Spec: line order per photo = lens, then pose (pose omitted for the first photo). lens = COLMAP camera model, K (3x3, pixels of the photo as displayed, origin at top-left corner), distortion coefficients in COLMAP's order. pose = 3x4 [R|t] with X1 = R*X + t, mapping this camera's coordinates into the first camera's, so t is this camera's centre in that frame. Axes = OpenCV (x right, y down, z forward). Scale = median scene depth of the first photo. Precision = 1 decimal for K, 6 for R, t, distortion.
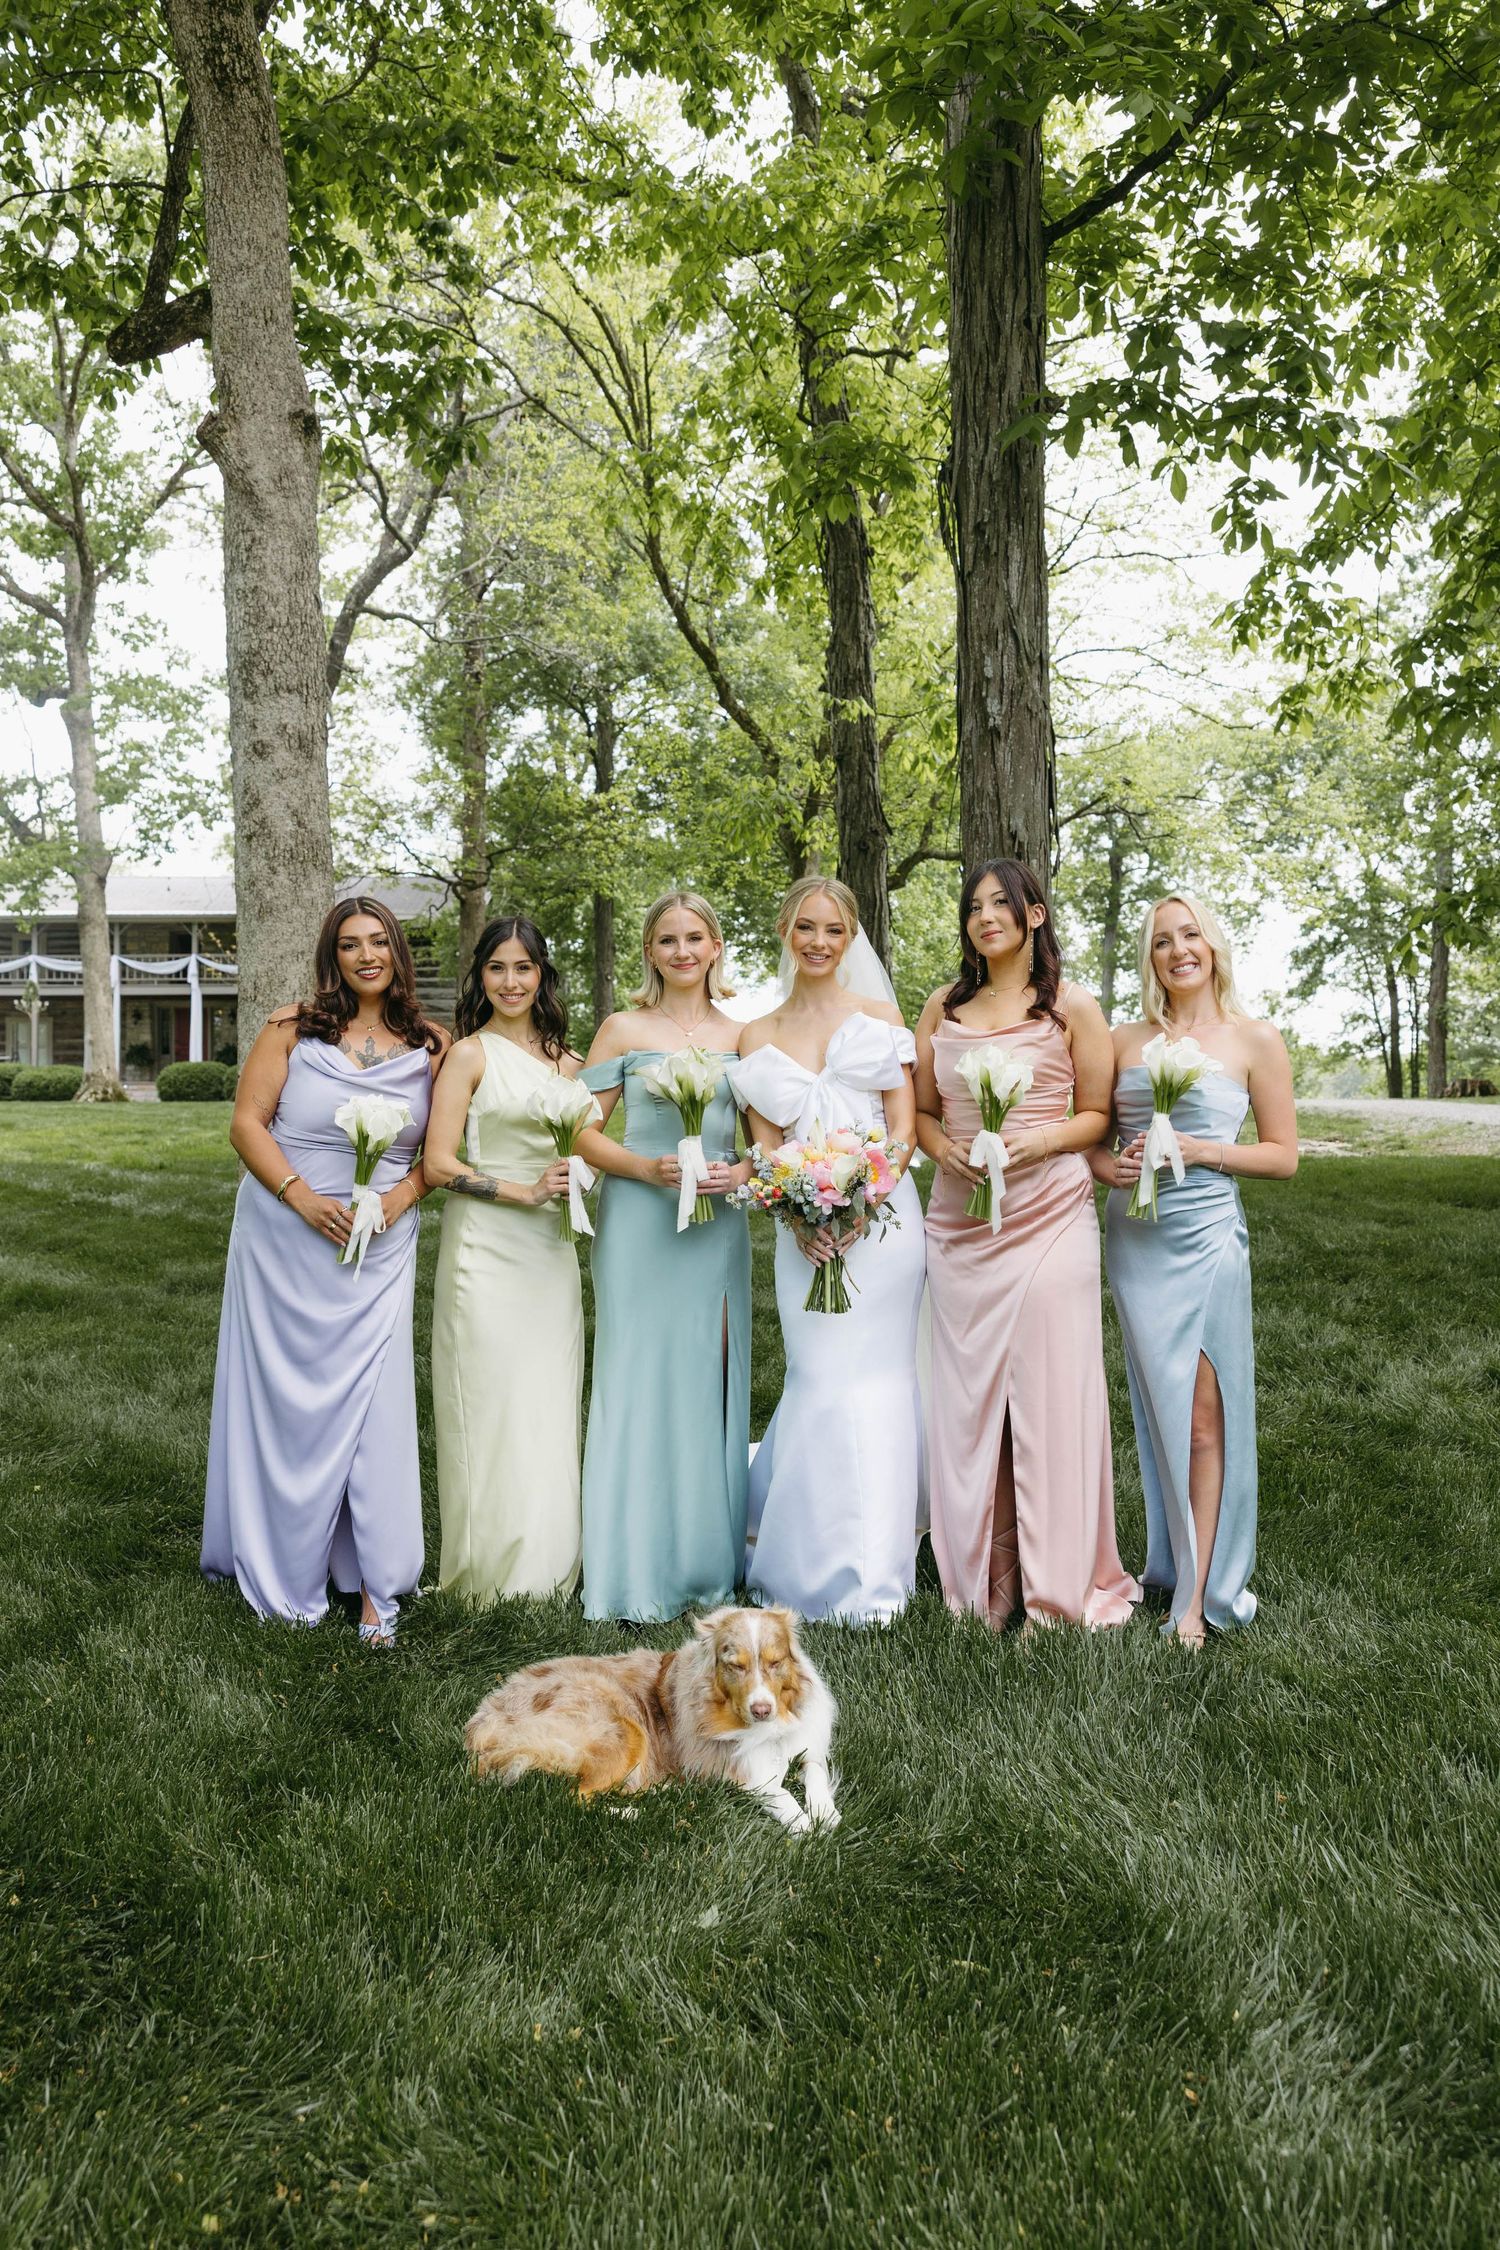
lens RADIAL K [[1828.1, 0, 713.8], [0, 1828.1, 1131.9], [0, 0, 1]] dist [0.025817, -0.008744]
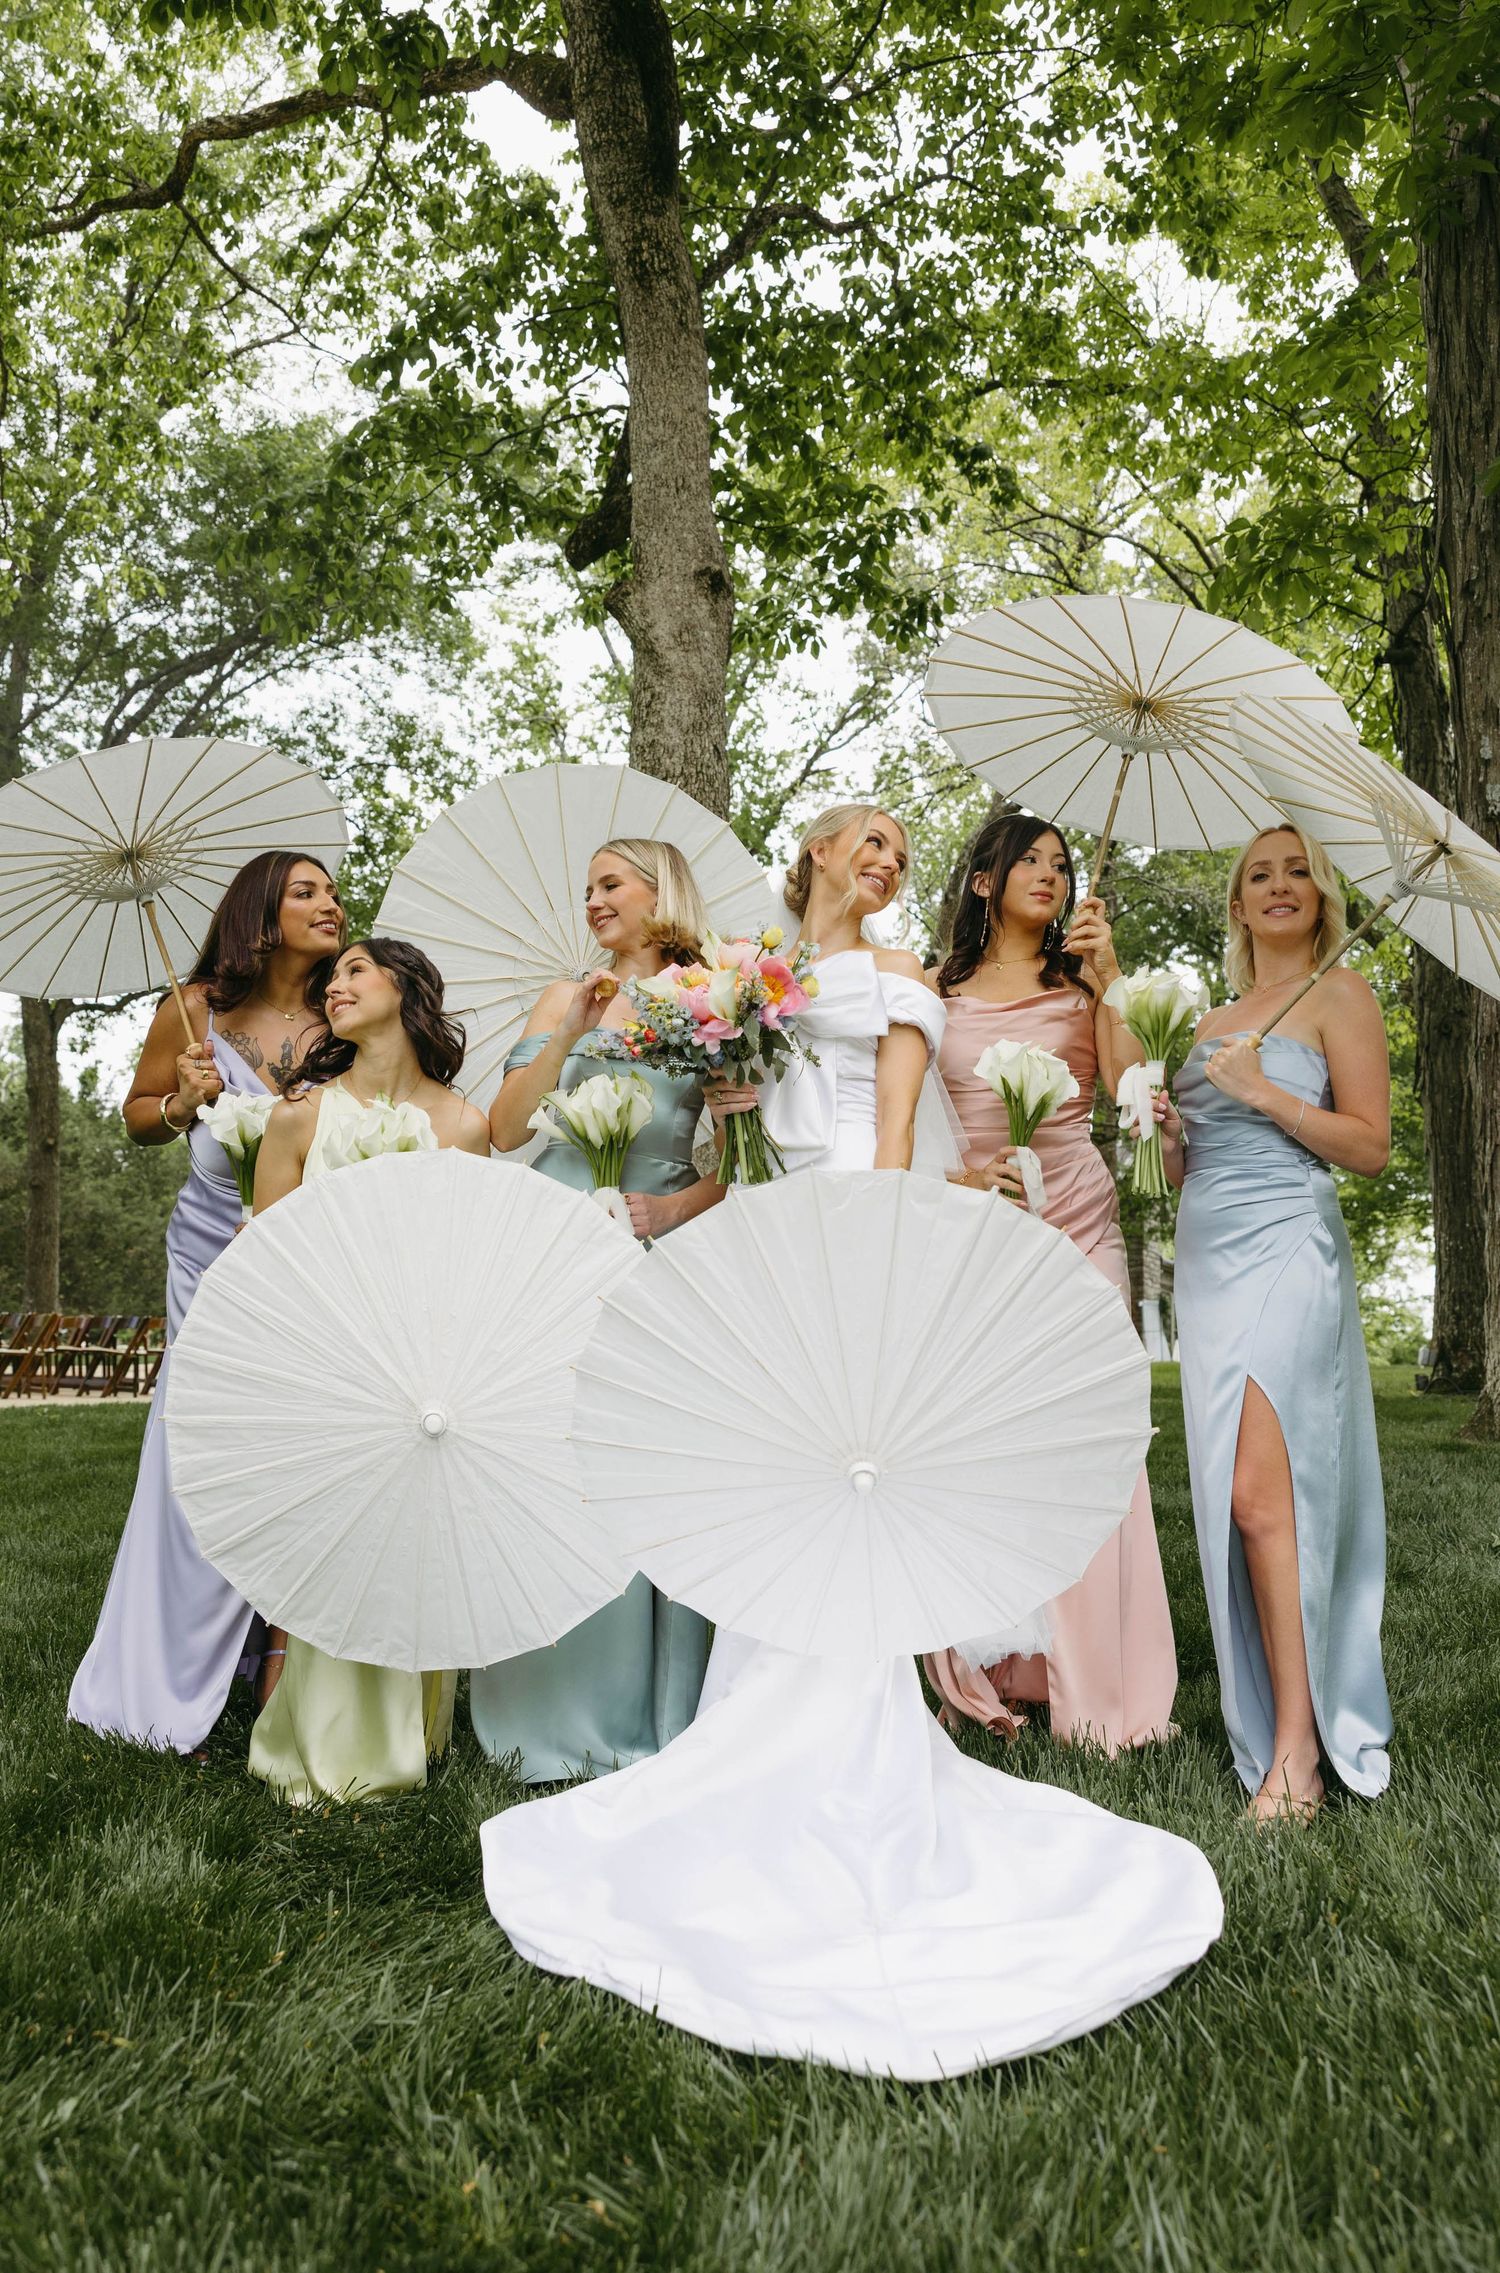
lens RADIAL K [[1849.1, 0, 696.3], [0, 1849.1, 1131.2], [0, 0, 1]] dist [0.008358, 0.004915]
pose [[0.925397, -0.025976, -0.378108, 0.082043], [-0.034914, 0.987563, -0.153295, 0.034839], [0.377388, 0.155060, 0.912981, 0.081683]]
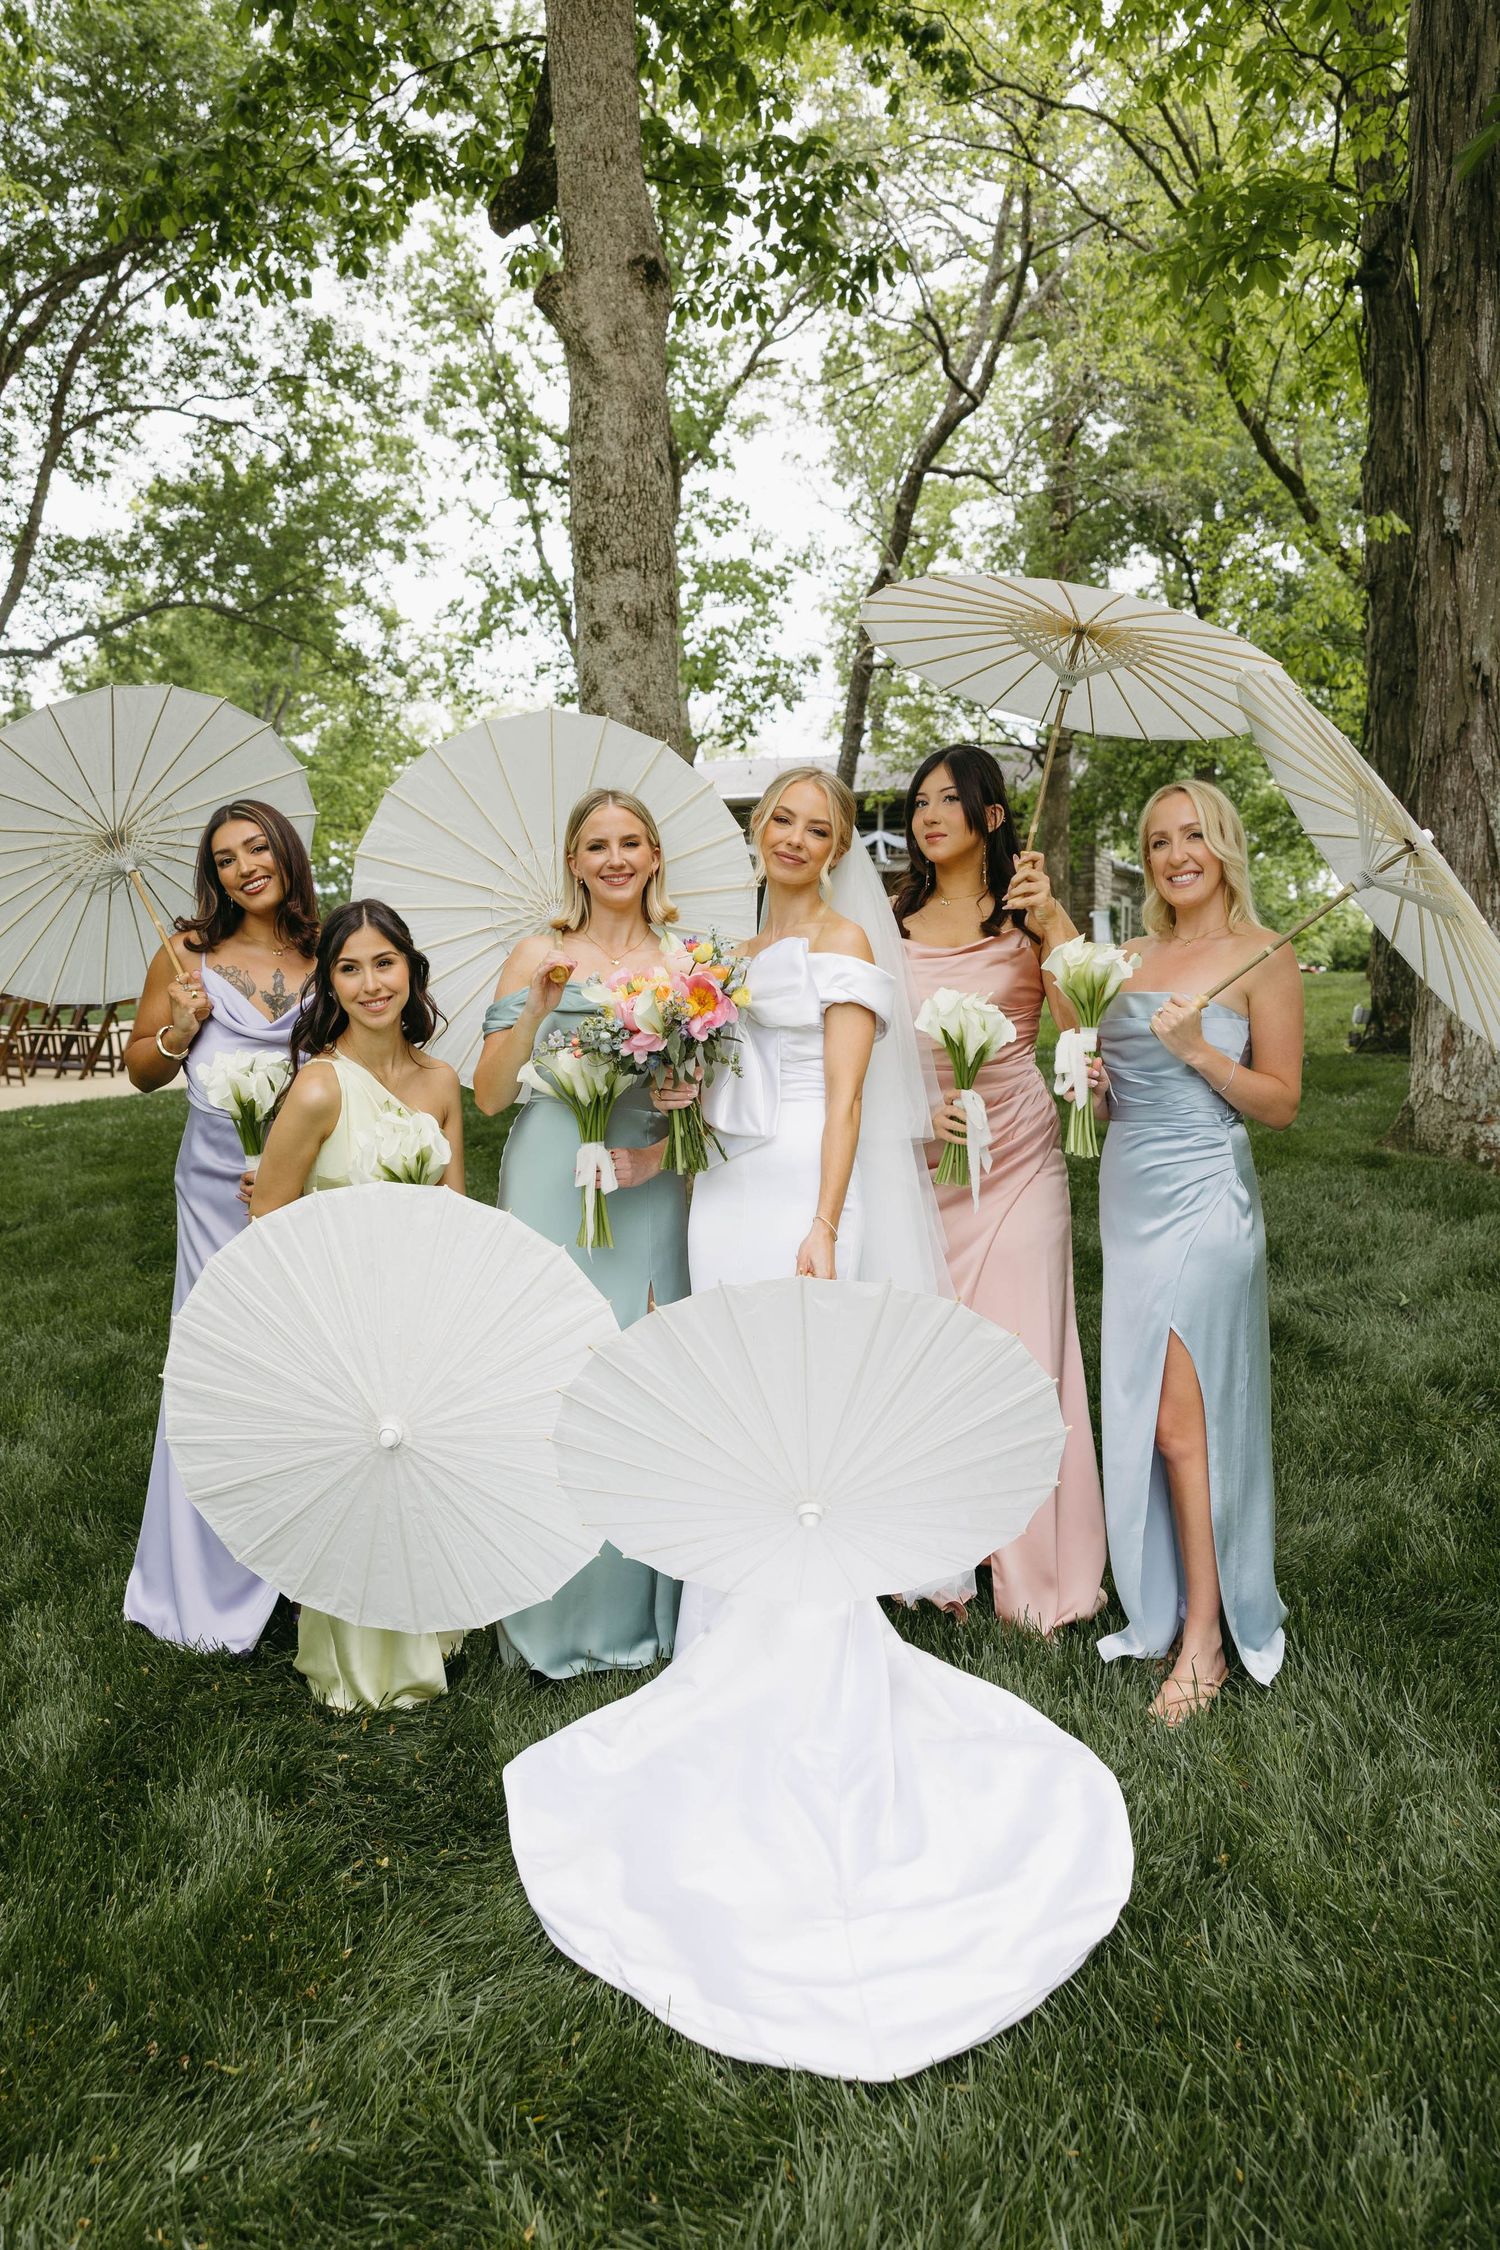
lens RADIAL K [[1828.1, 0, 713.8], [0, 1828.1, 1131.9], [0, 0, 1]] dist [0.025817, -0.008744]
pose [[0.936787, 0.022262, -0.349191, 0.085607], [0.002072, 0.997603, 0.069159, -0.009057], [0.349893, -0.065511, 0.934496, 0.068677]]
